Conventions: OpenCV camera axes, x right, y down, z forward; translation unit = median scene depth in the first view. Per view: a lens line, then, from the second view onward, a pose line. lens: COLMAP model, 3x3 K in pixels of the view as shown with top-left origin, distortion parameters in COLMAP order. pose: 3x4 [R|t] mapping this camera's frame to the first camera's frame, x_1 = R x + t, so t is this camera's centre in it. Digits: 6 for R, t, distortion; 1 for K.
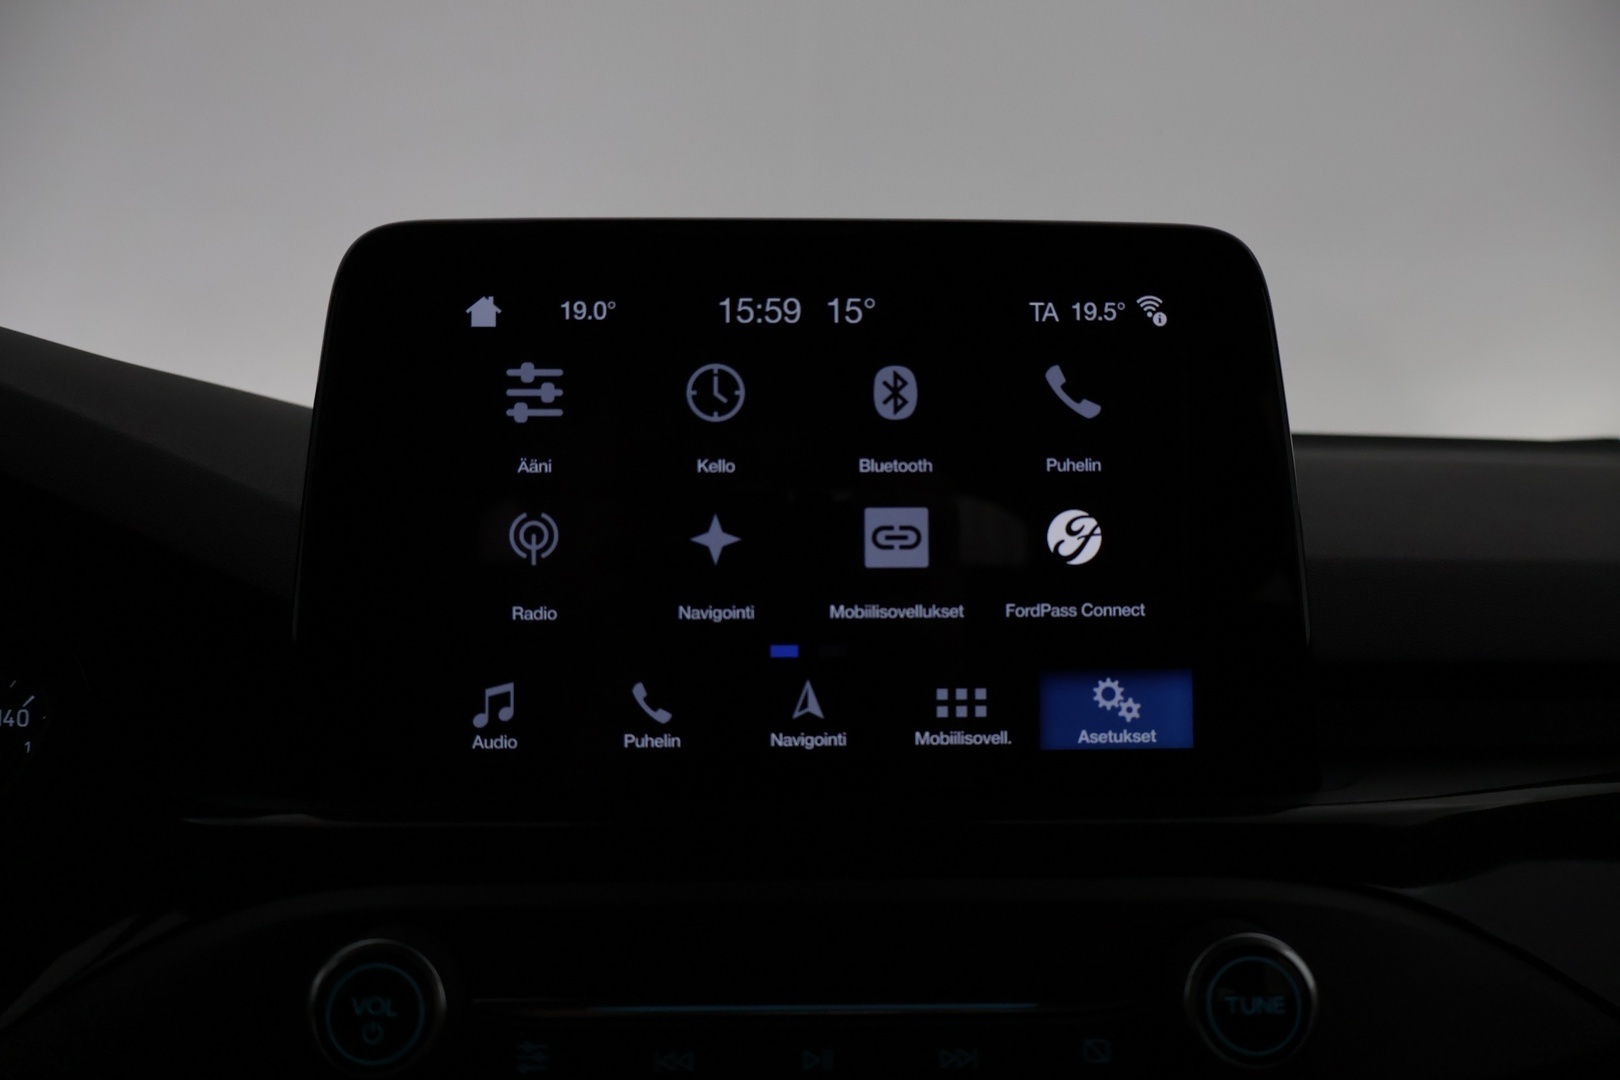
lens RADIAL K [[1362.4, 0, 810.0], [0, 1362.4, 540.0], [0, 0, 1]] dist [-0.021657, 0.064577]
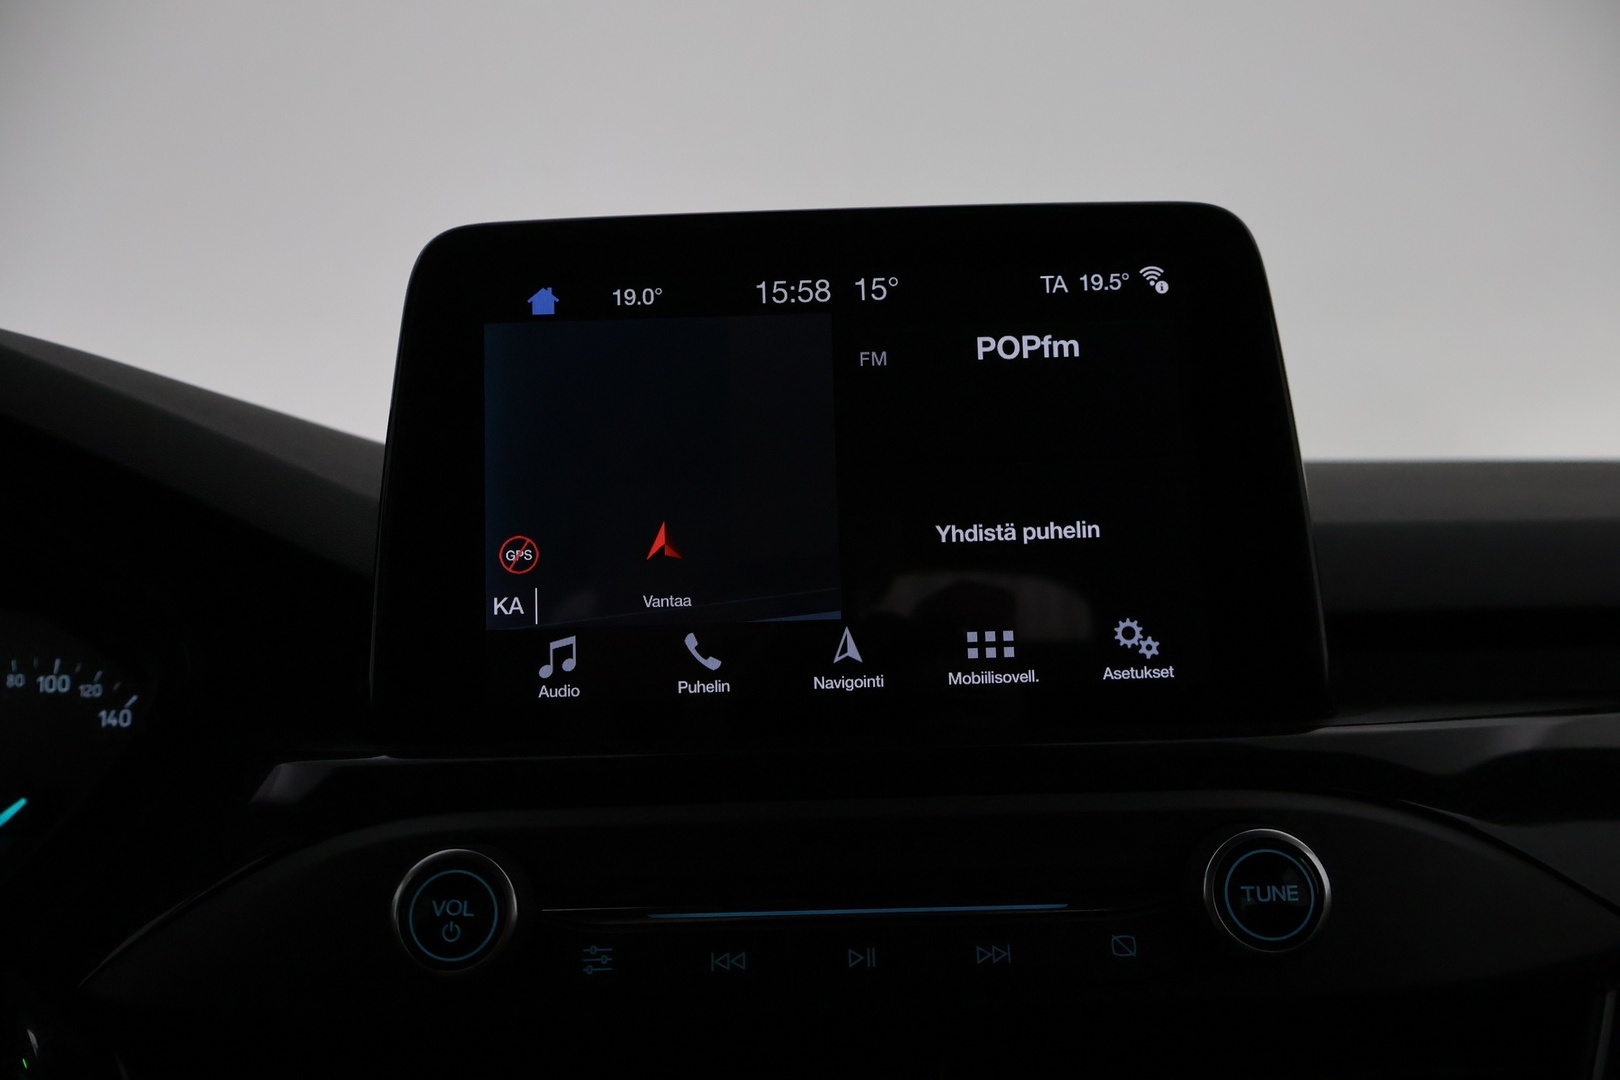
lens RADIAL K [[1356.8, 0, 819.6], [0, 1356.8, 538.8], [0, 0, 1]] dist [-0.004012, -0.000087]
pose [[0.998898, -0.030432, -0.035744, 0.017545], [0.027949, 0.997292, -0.068021, 0.105392], [0.037717, 0.066947, 0.997043, -0.075844]]
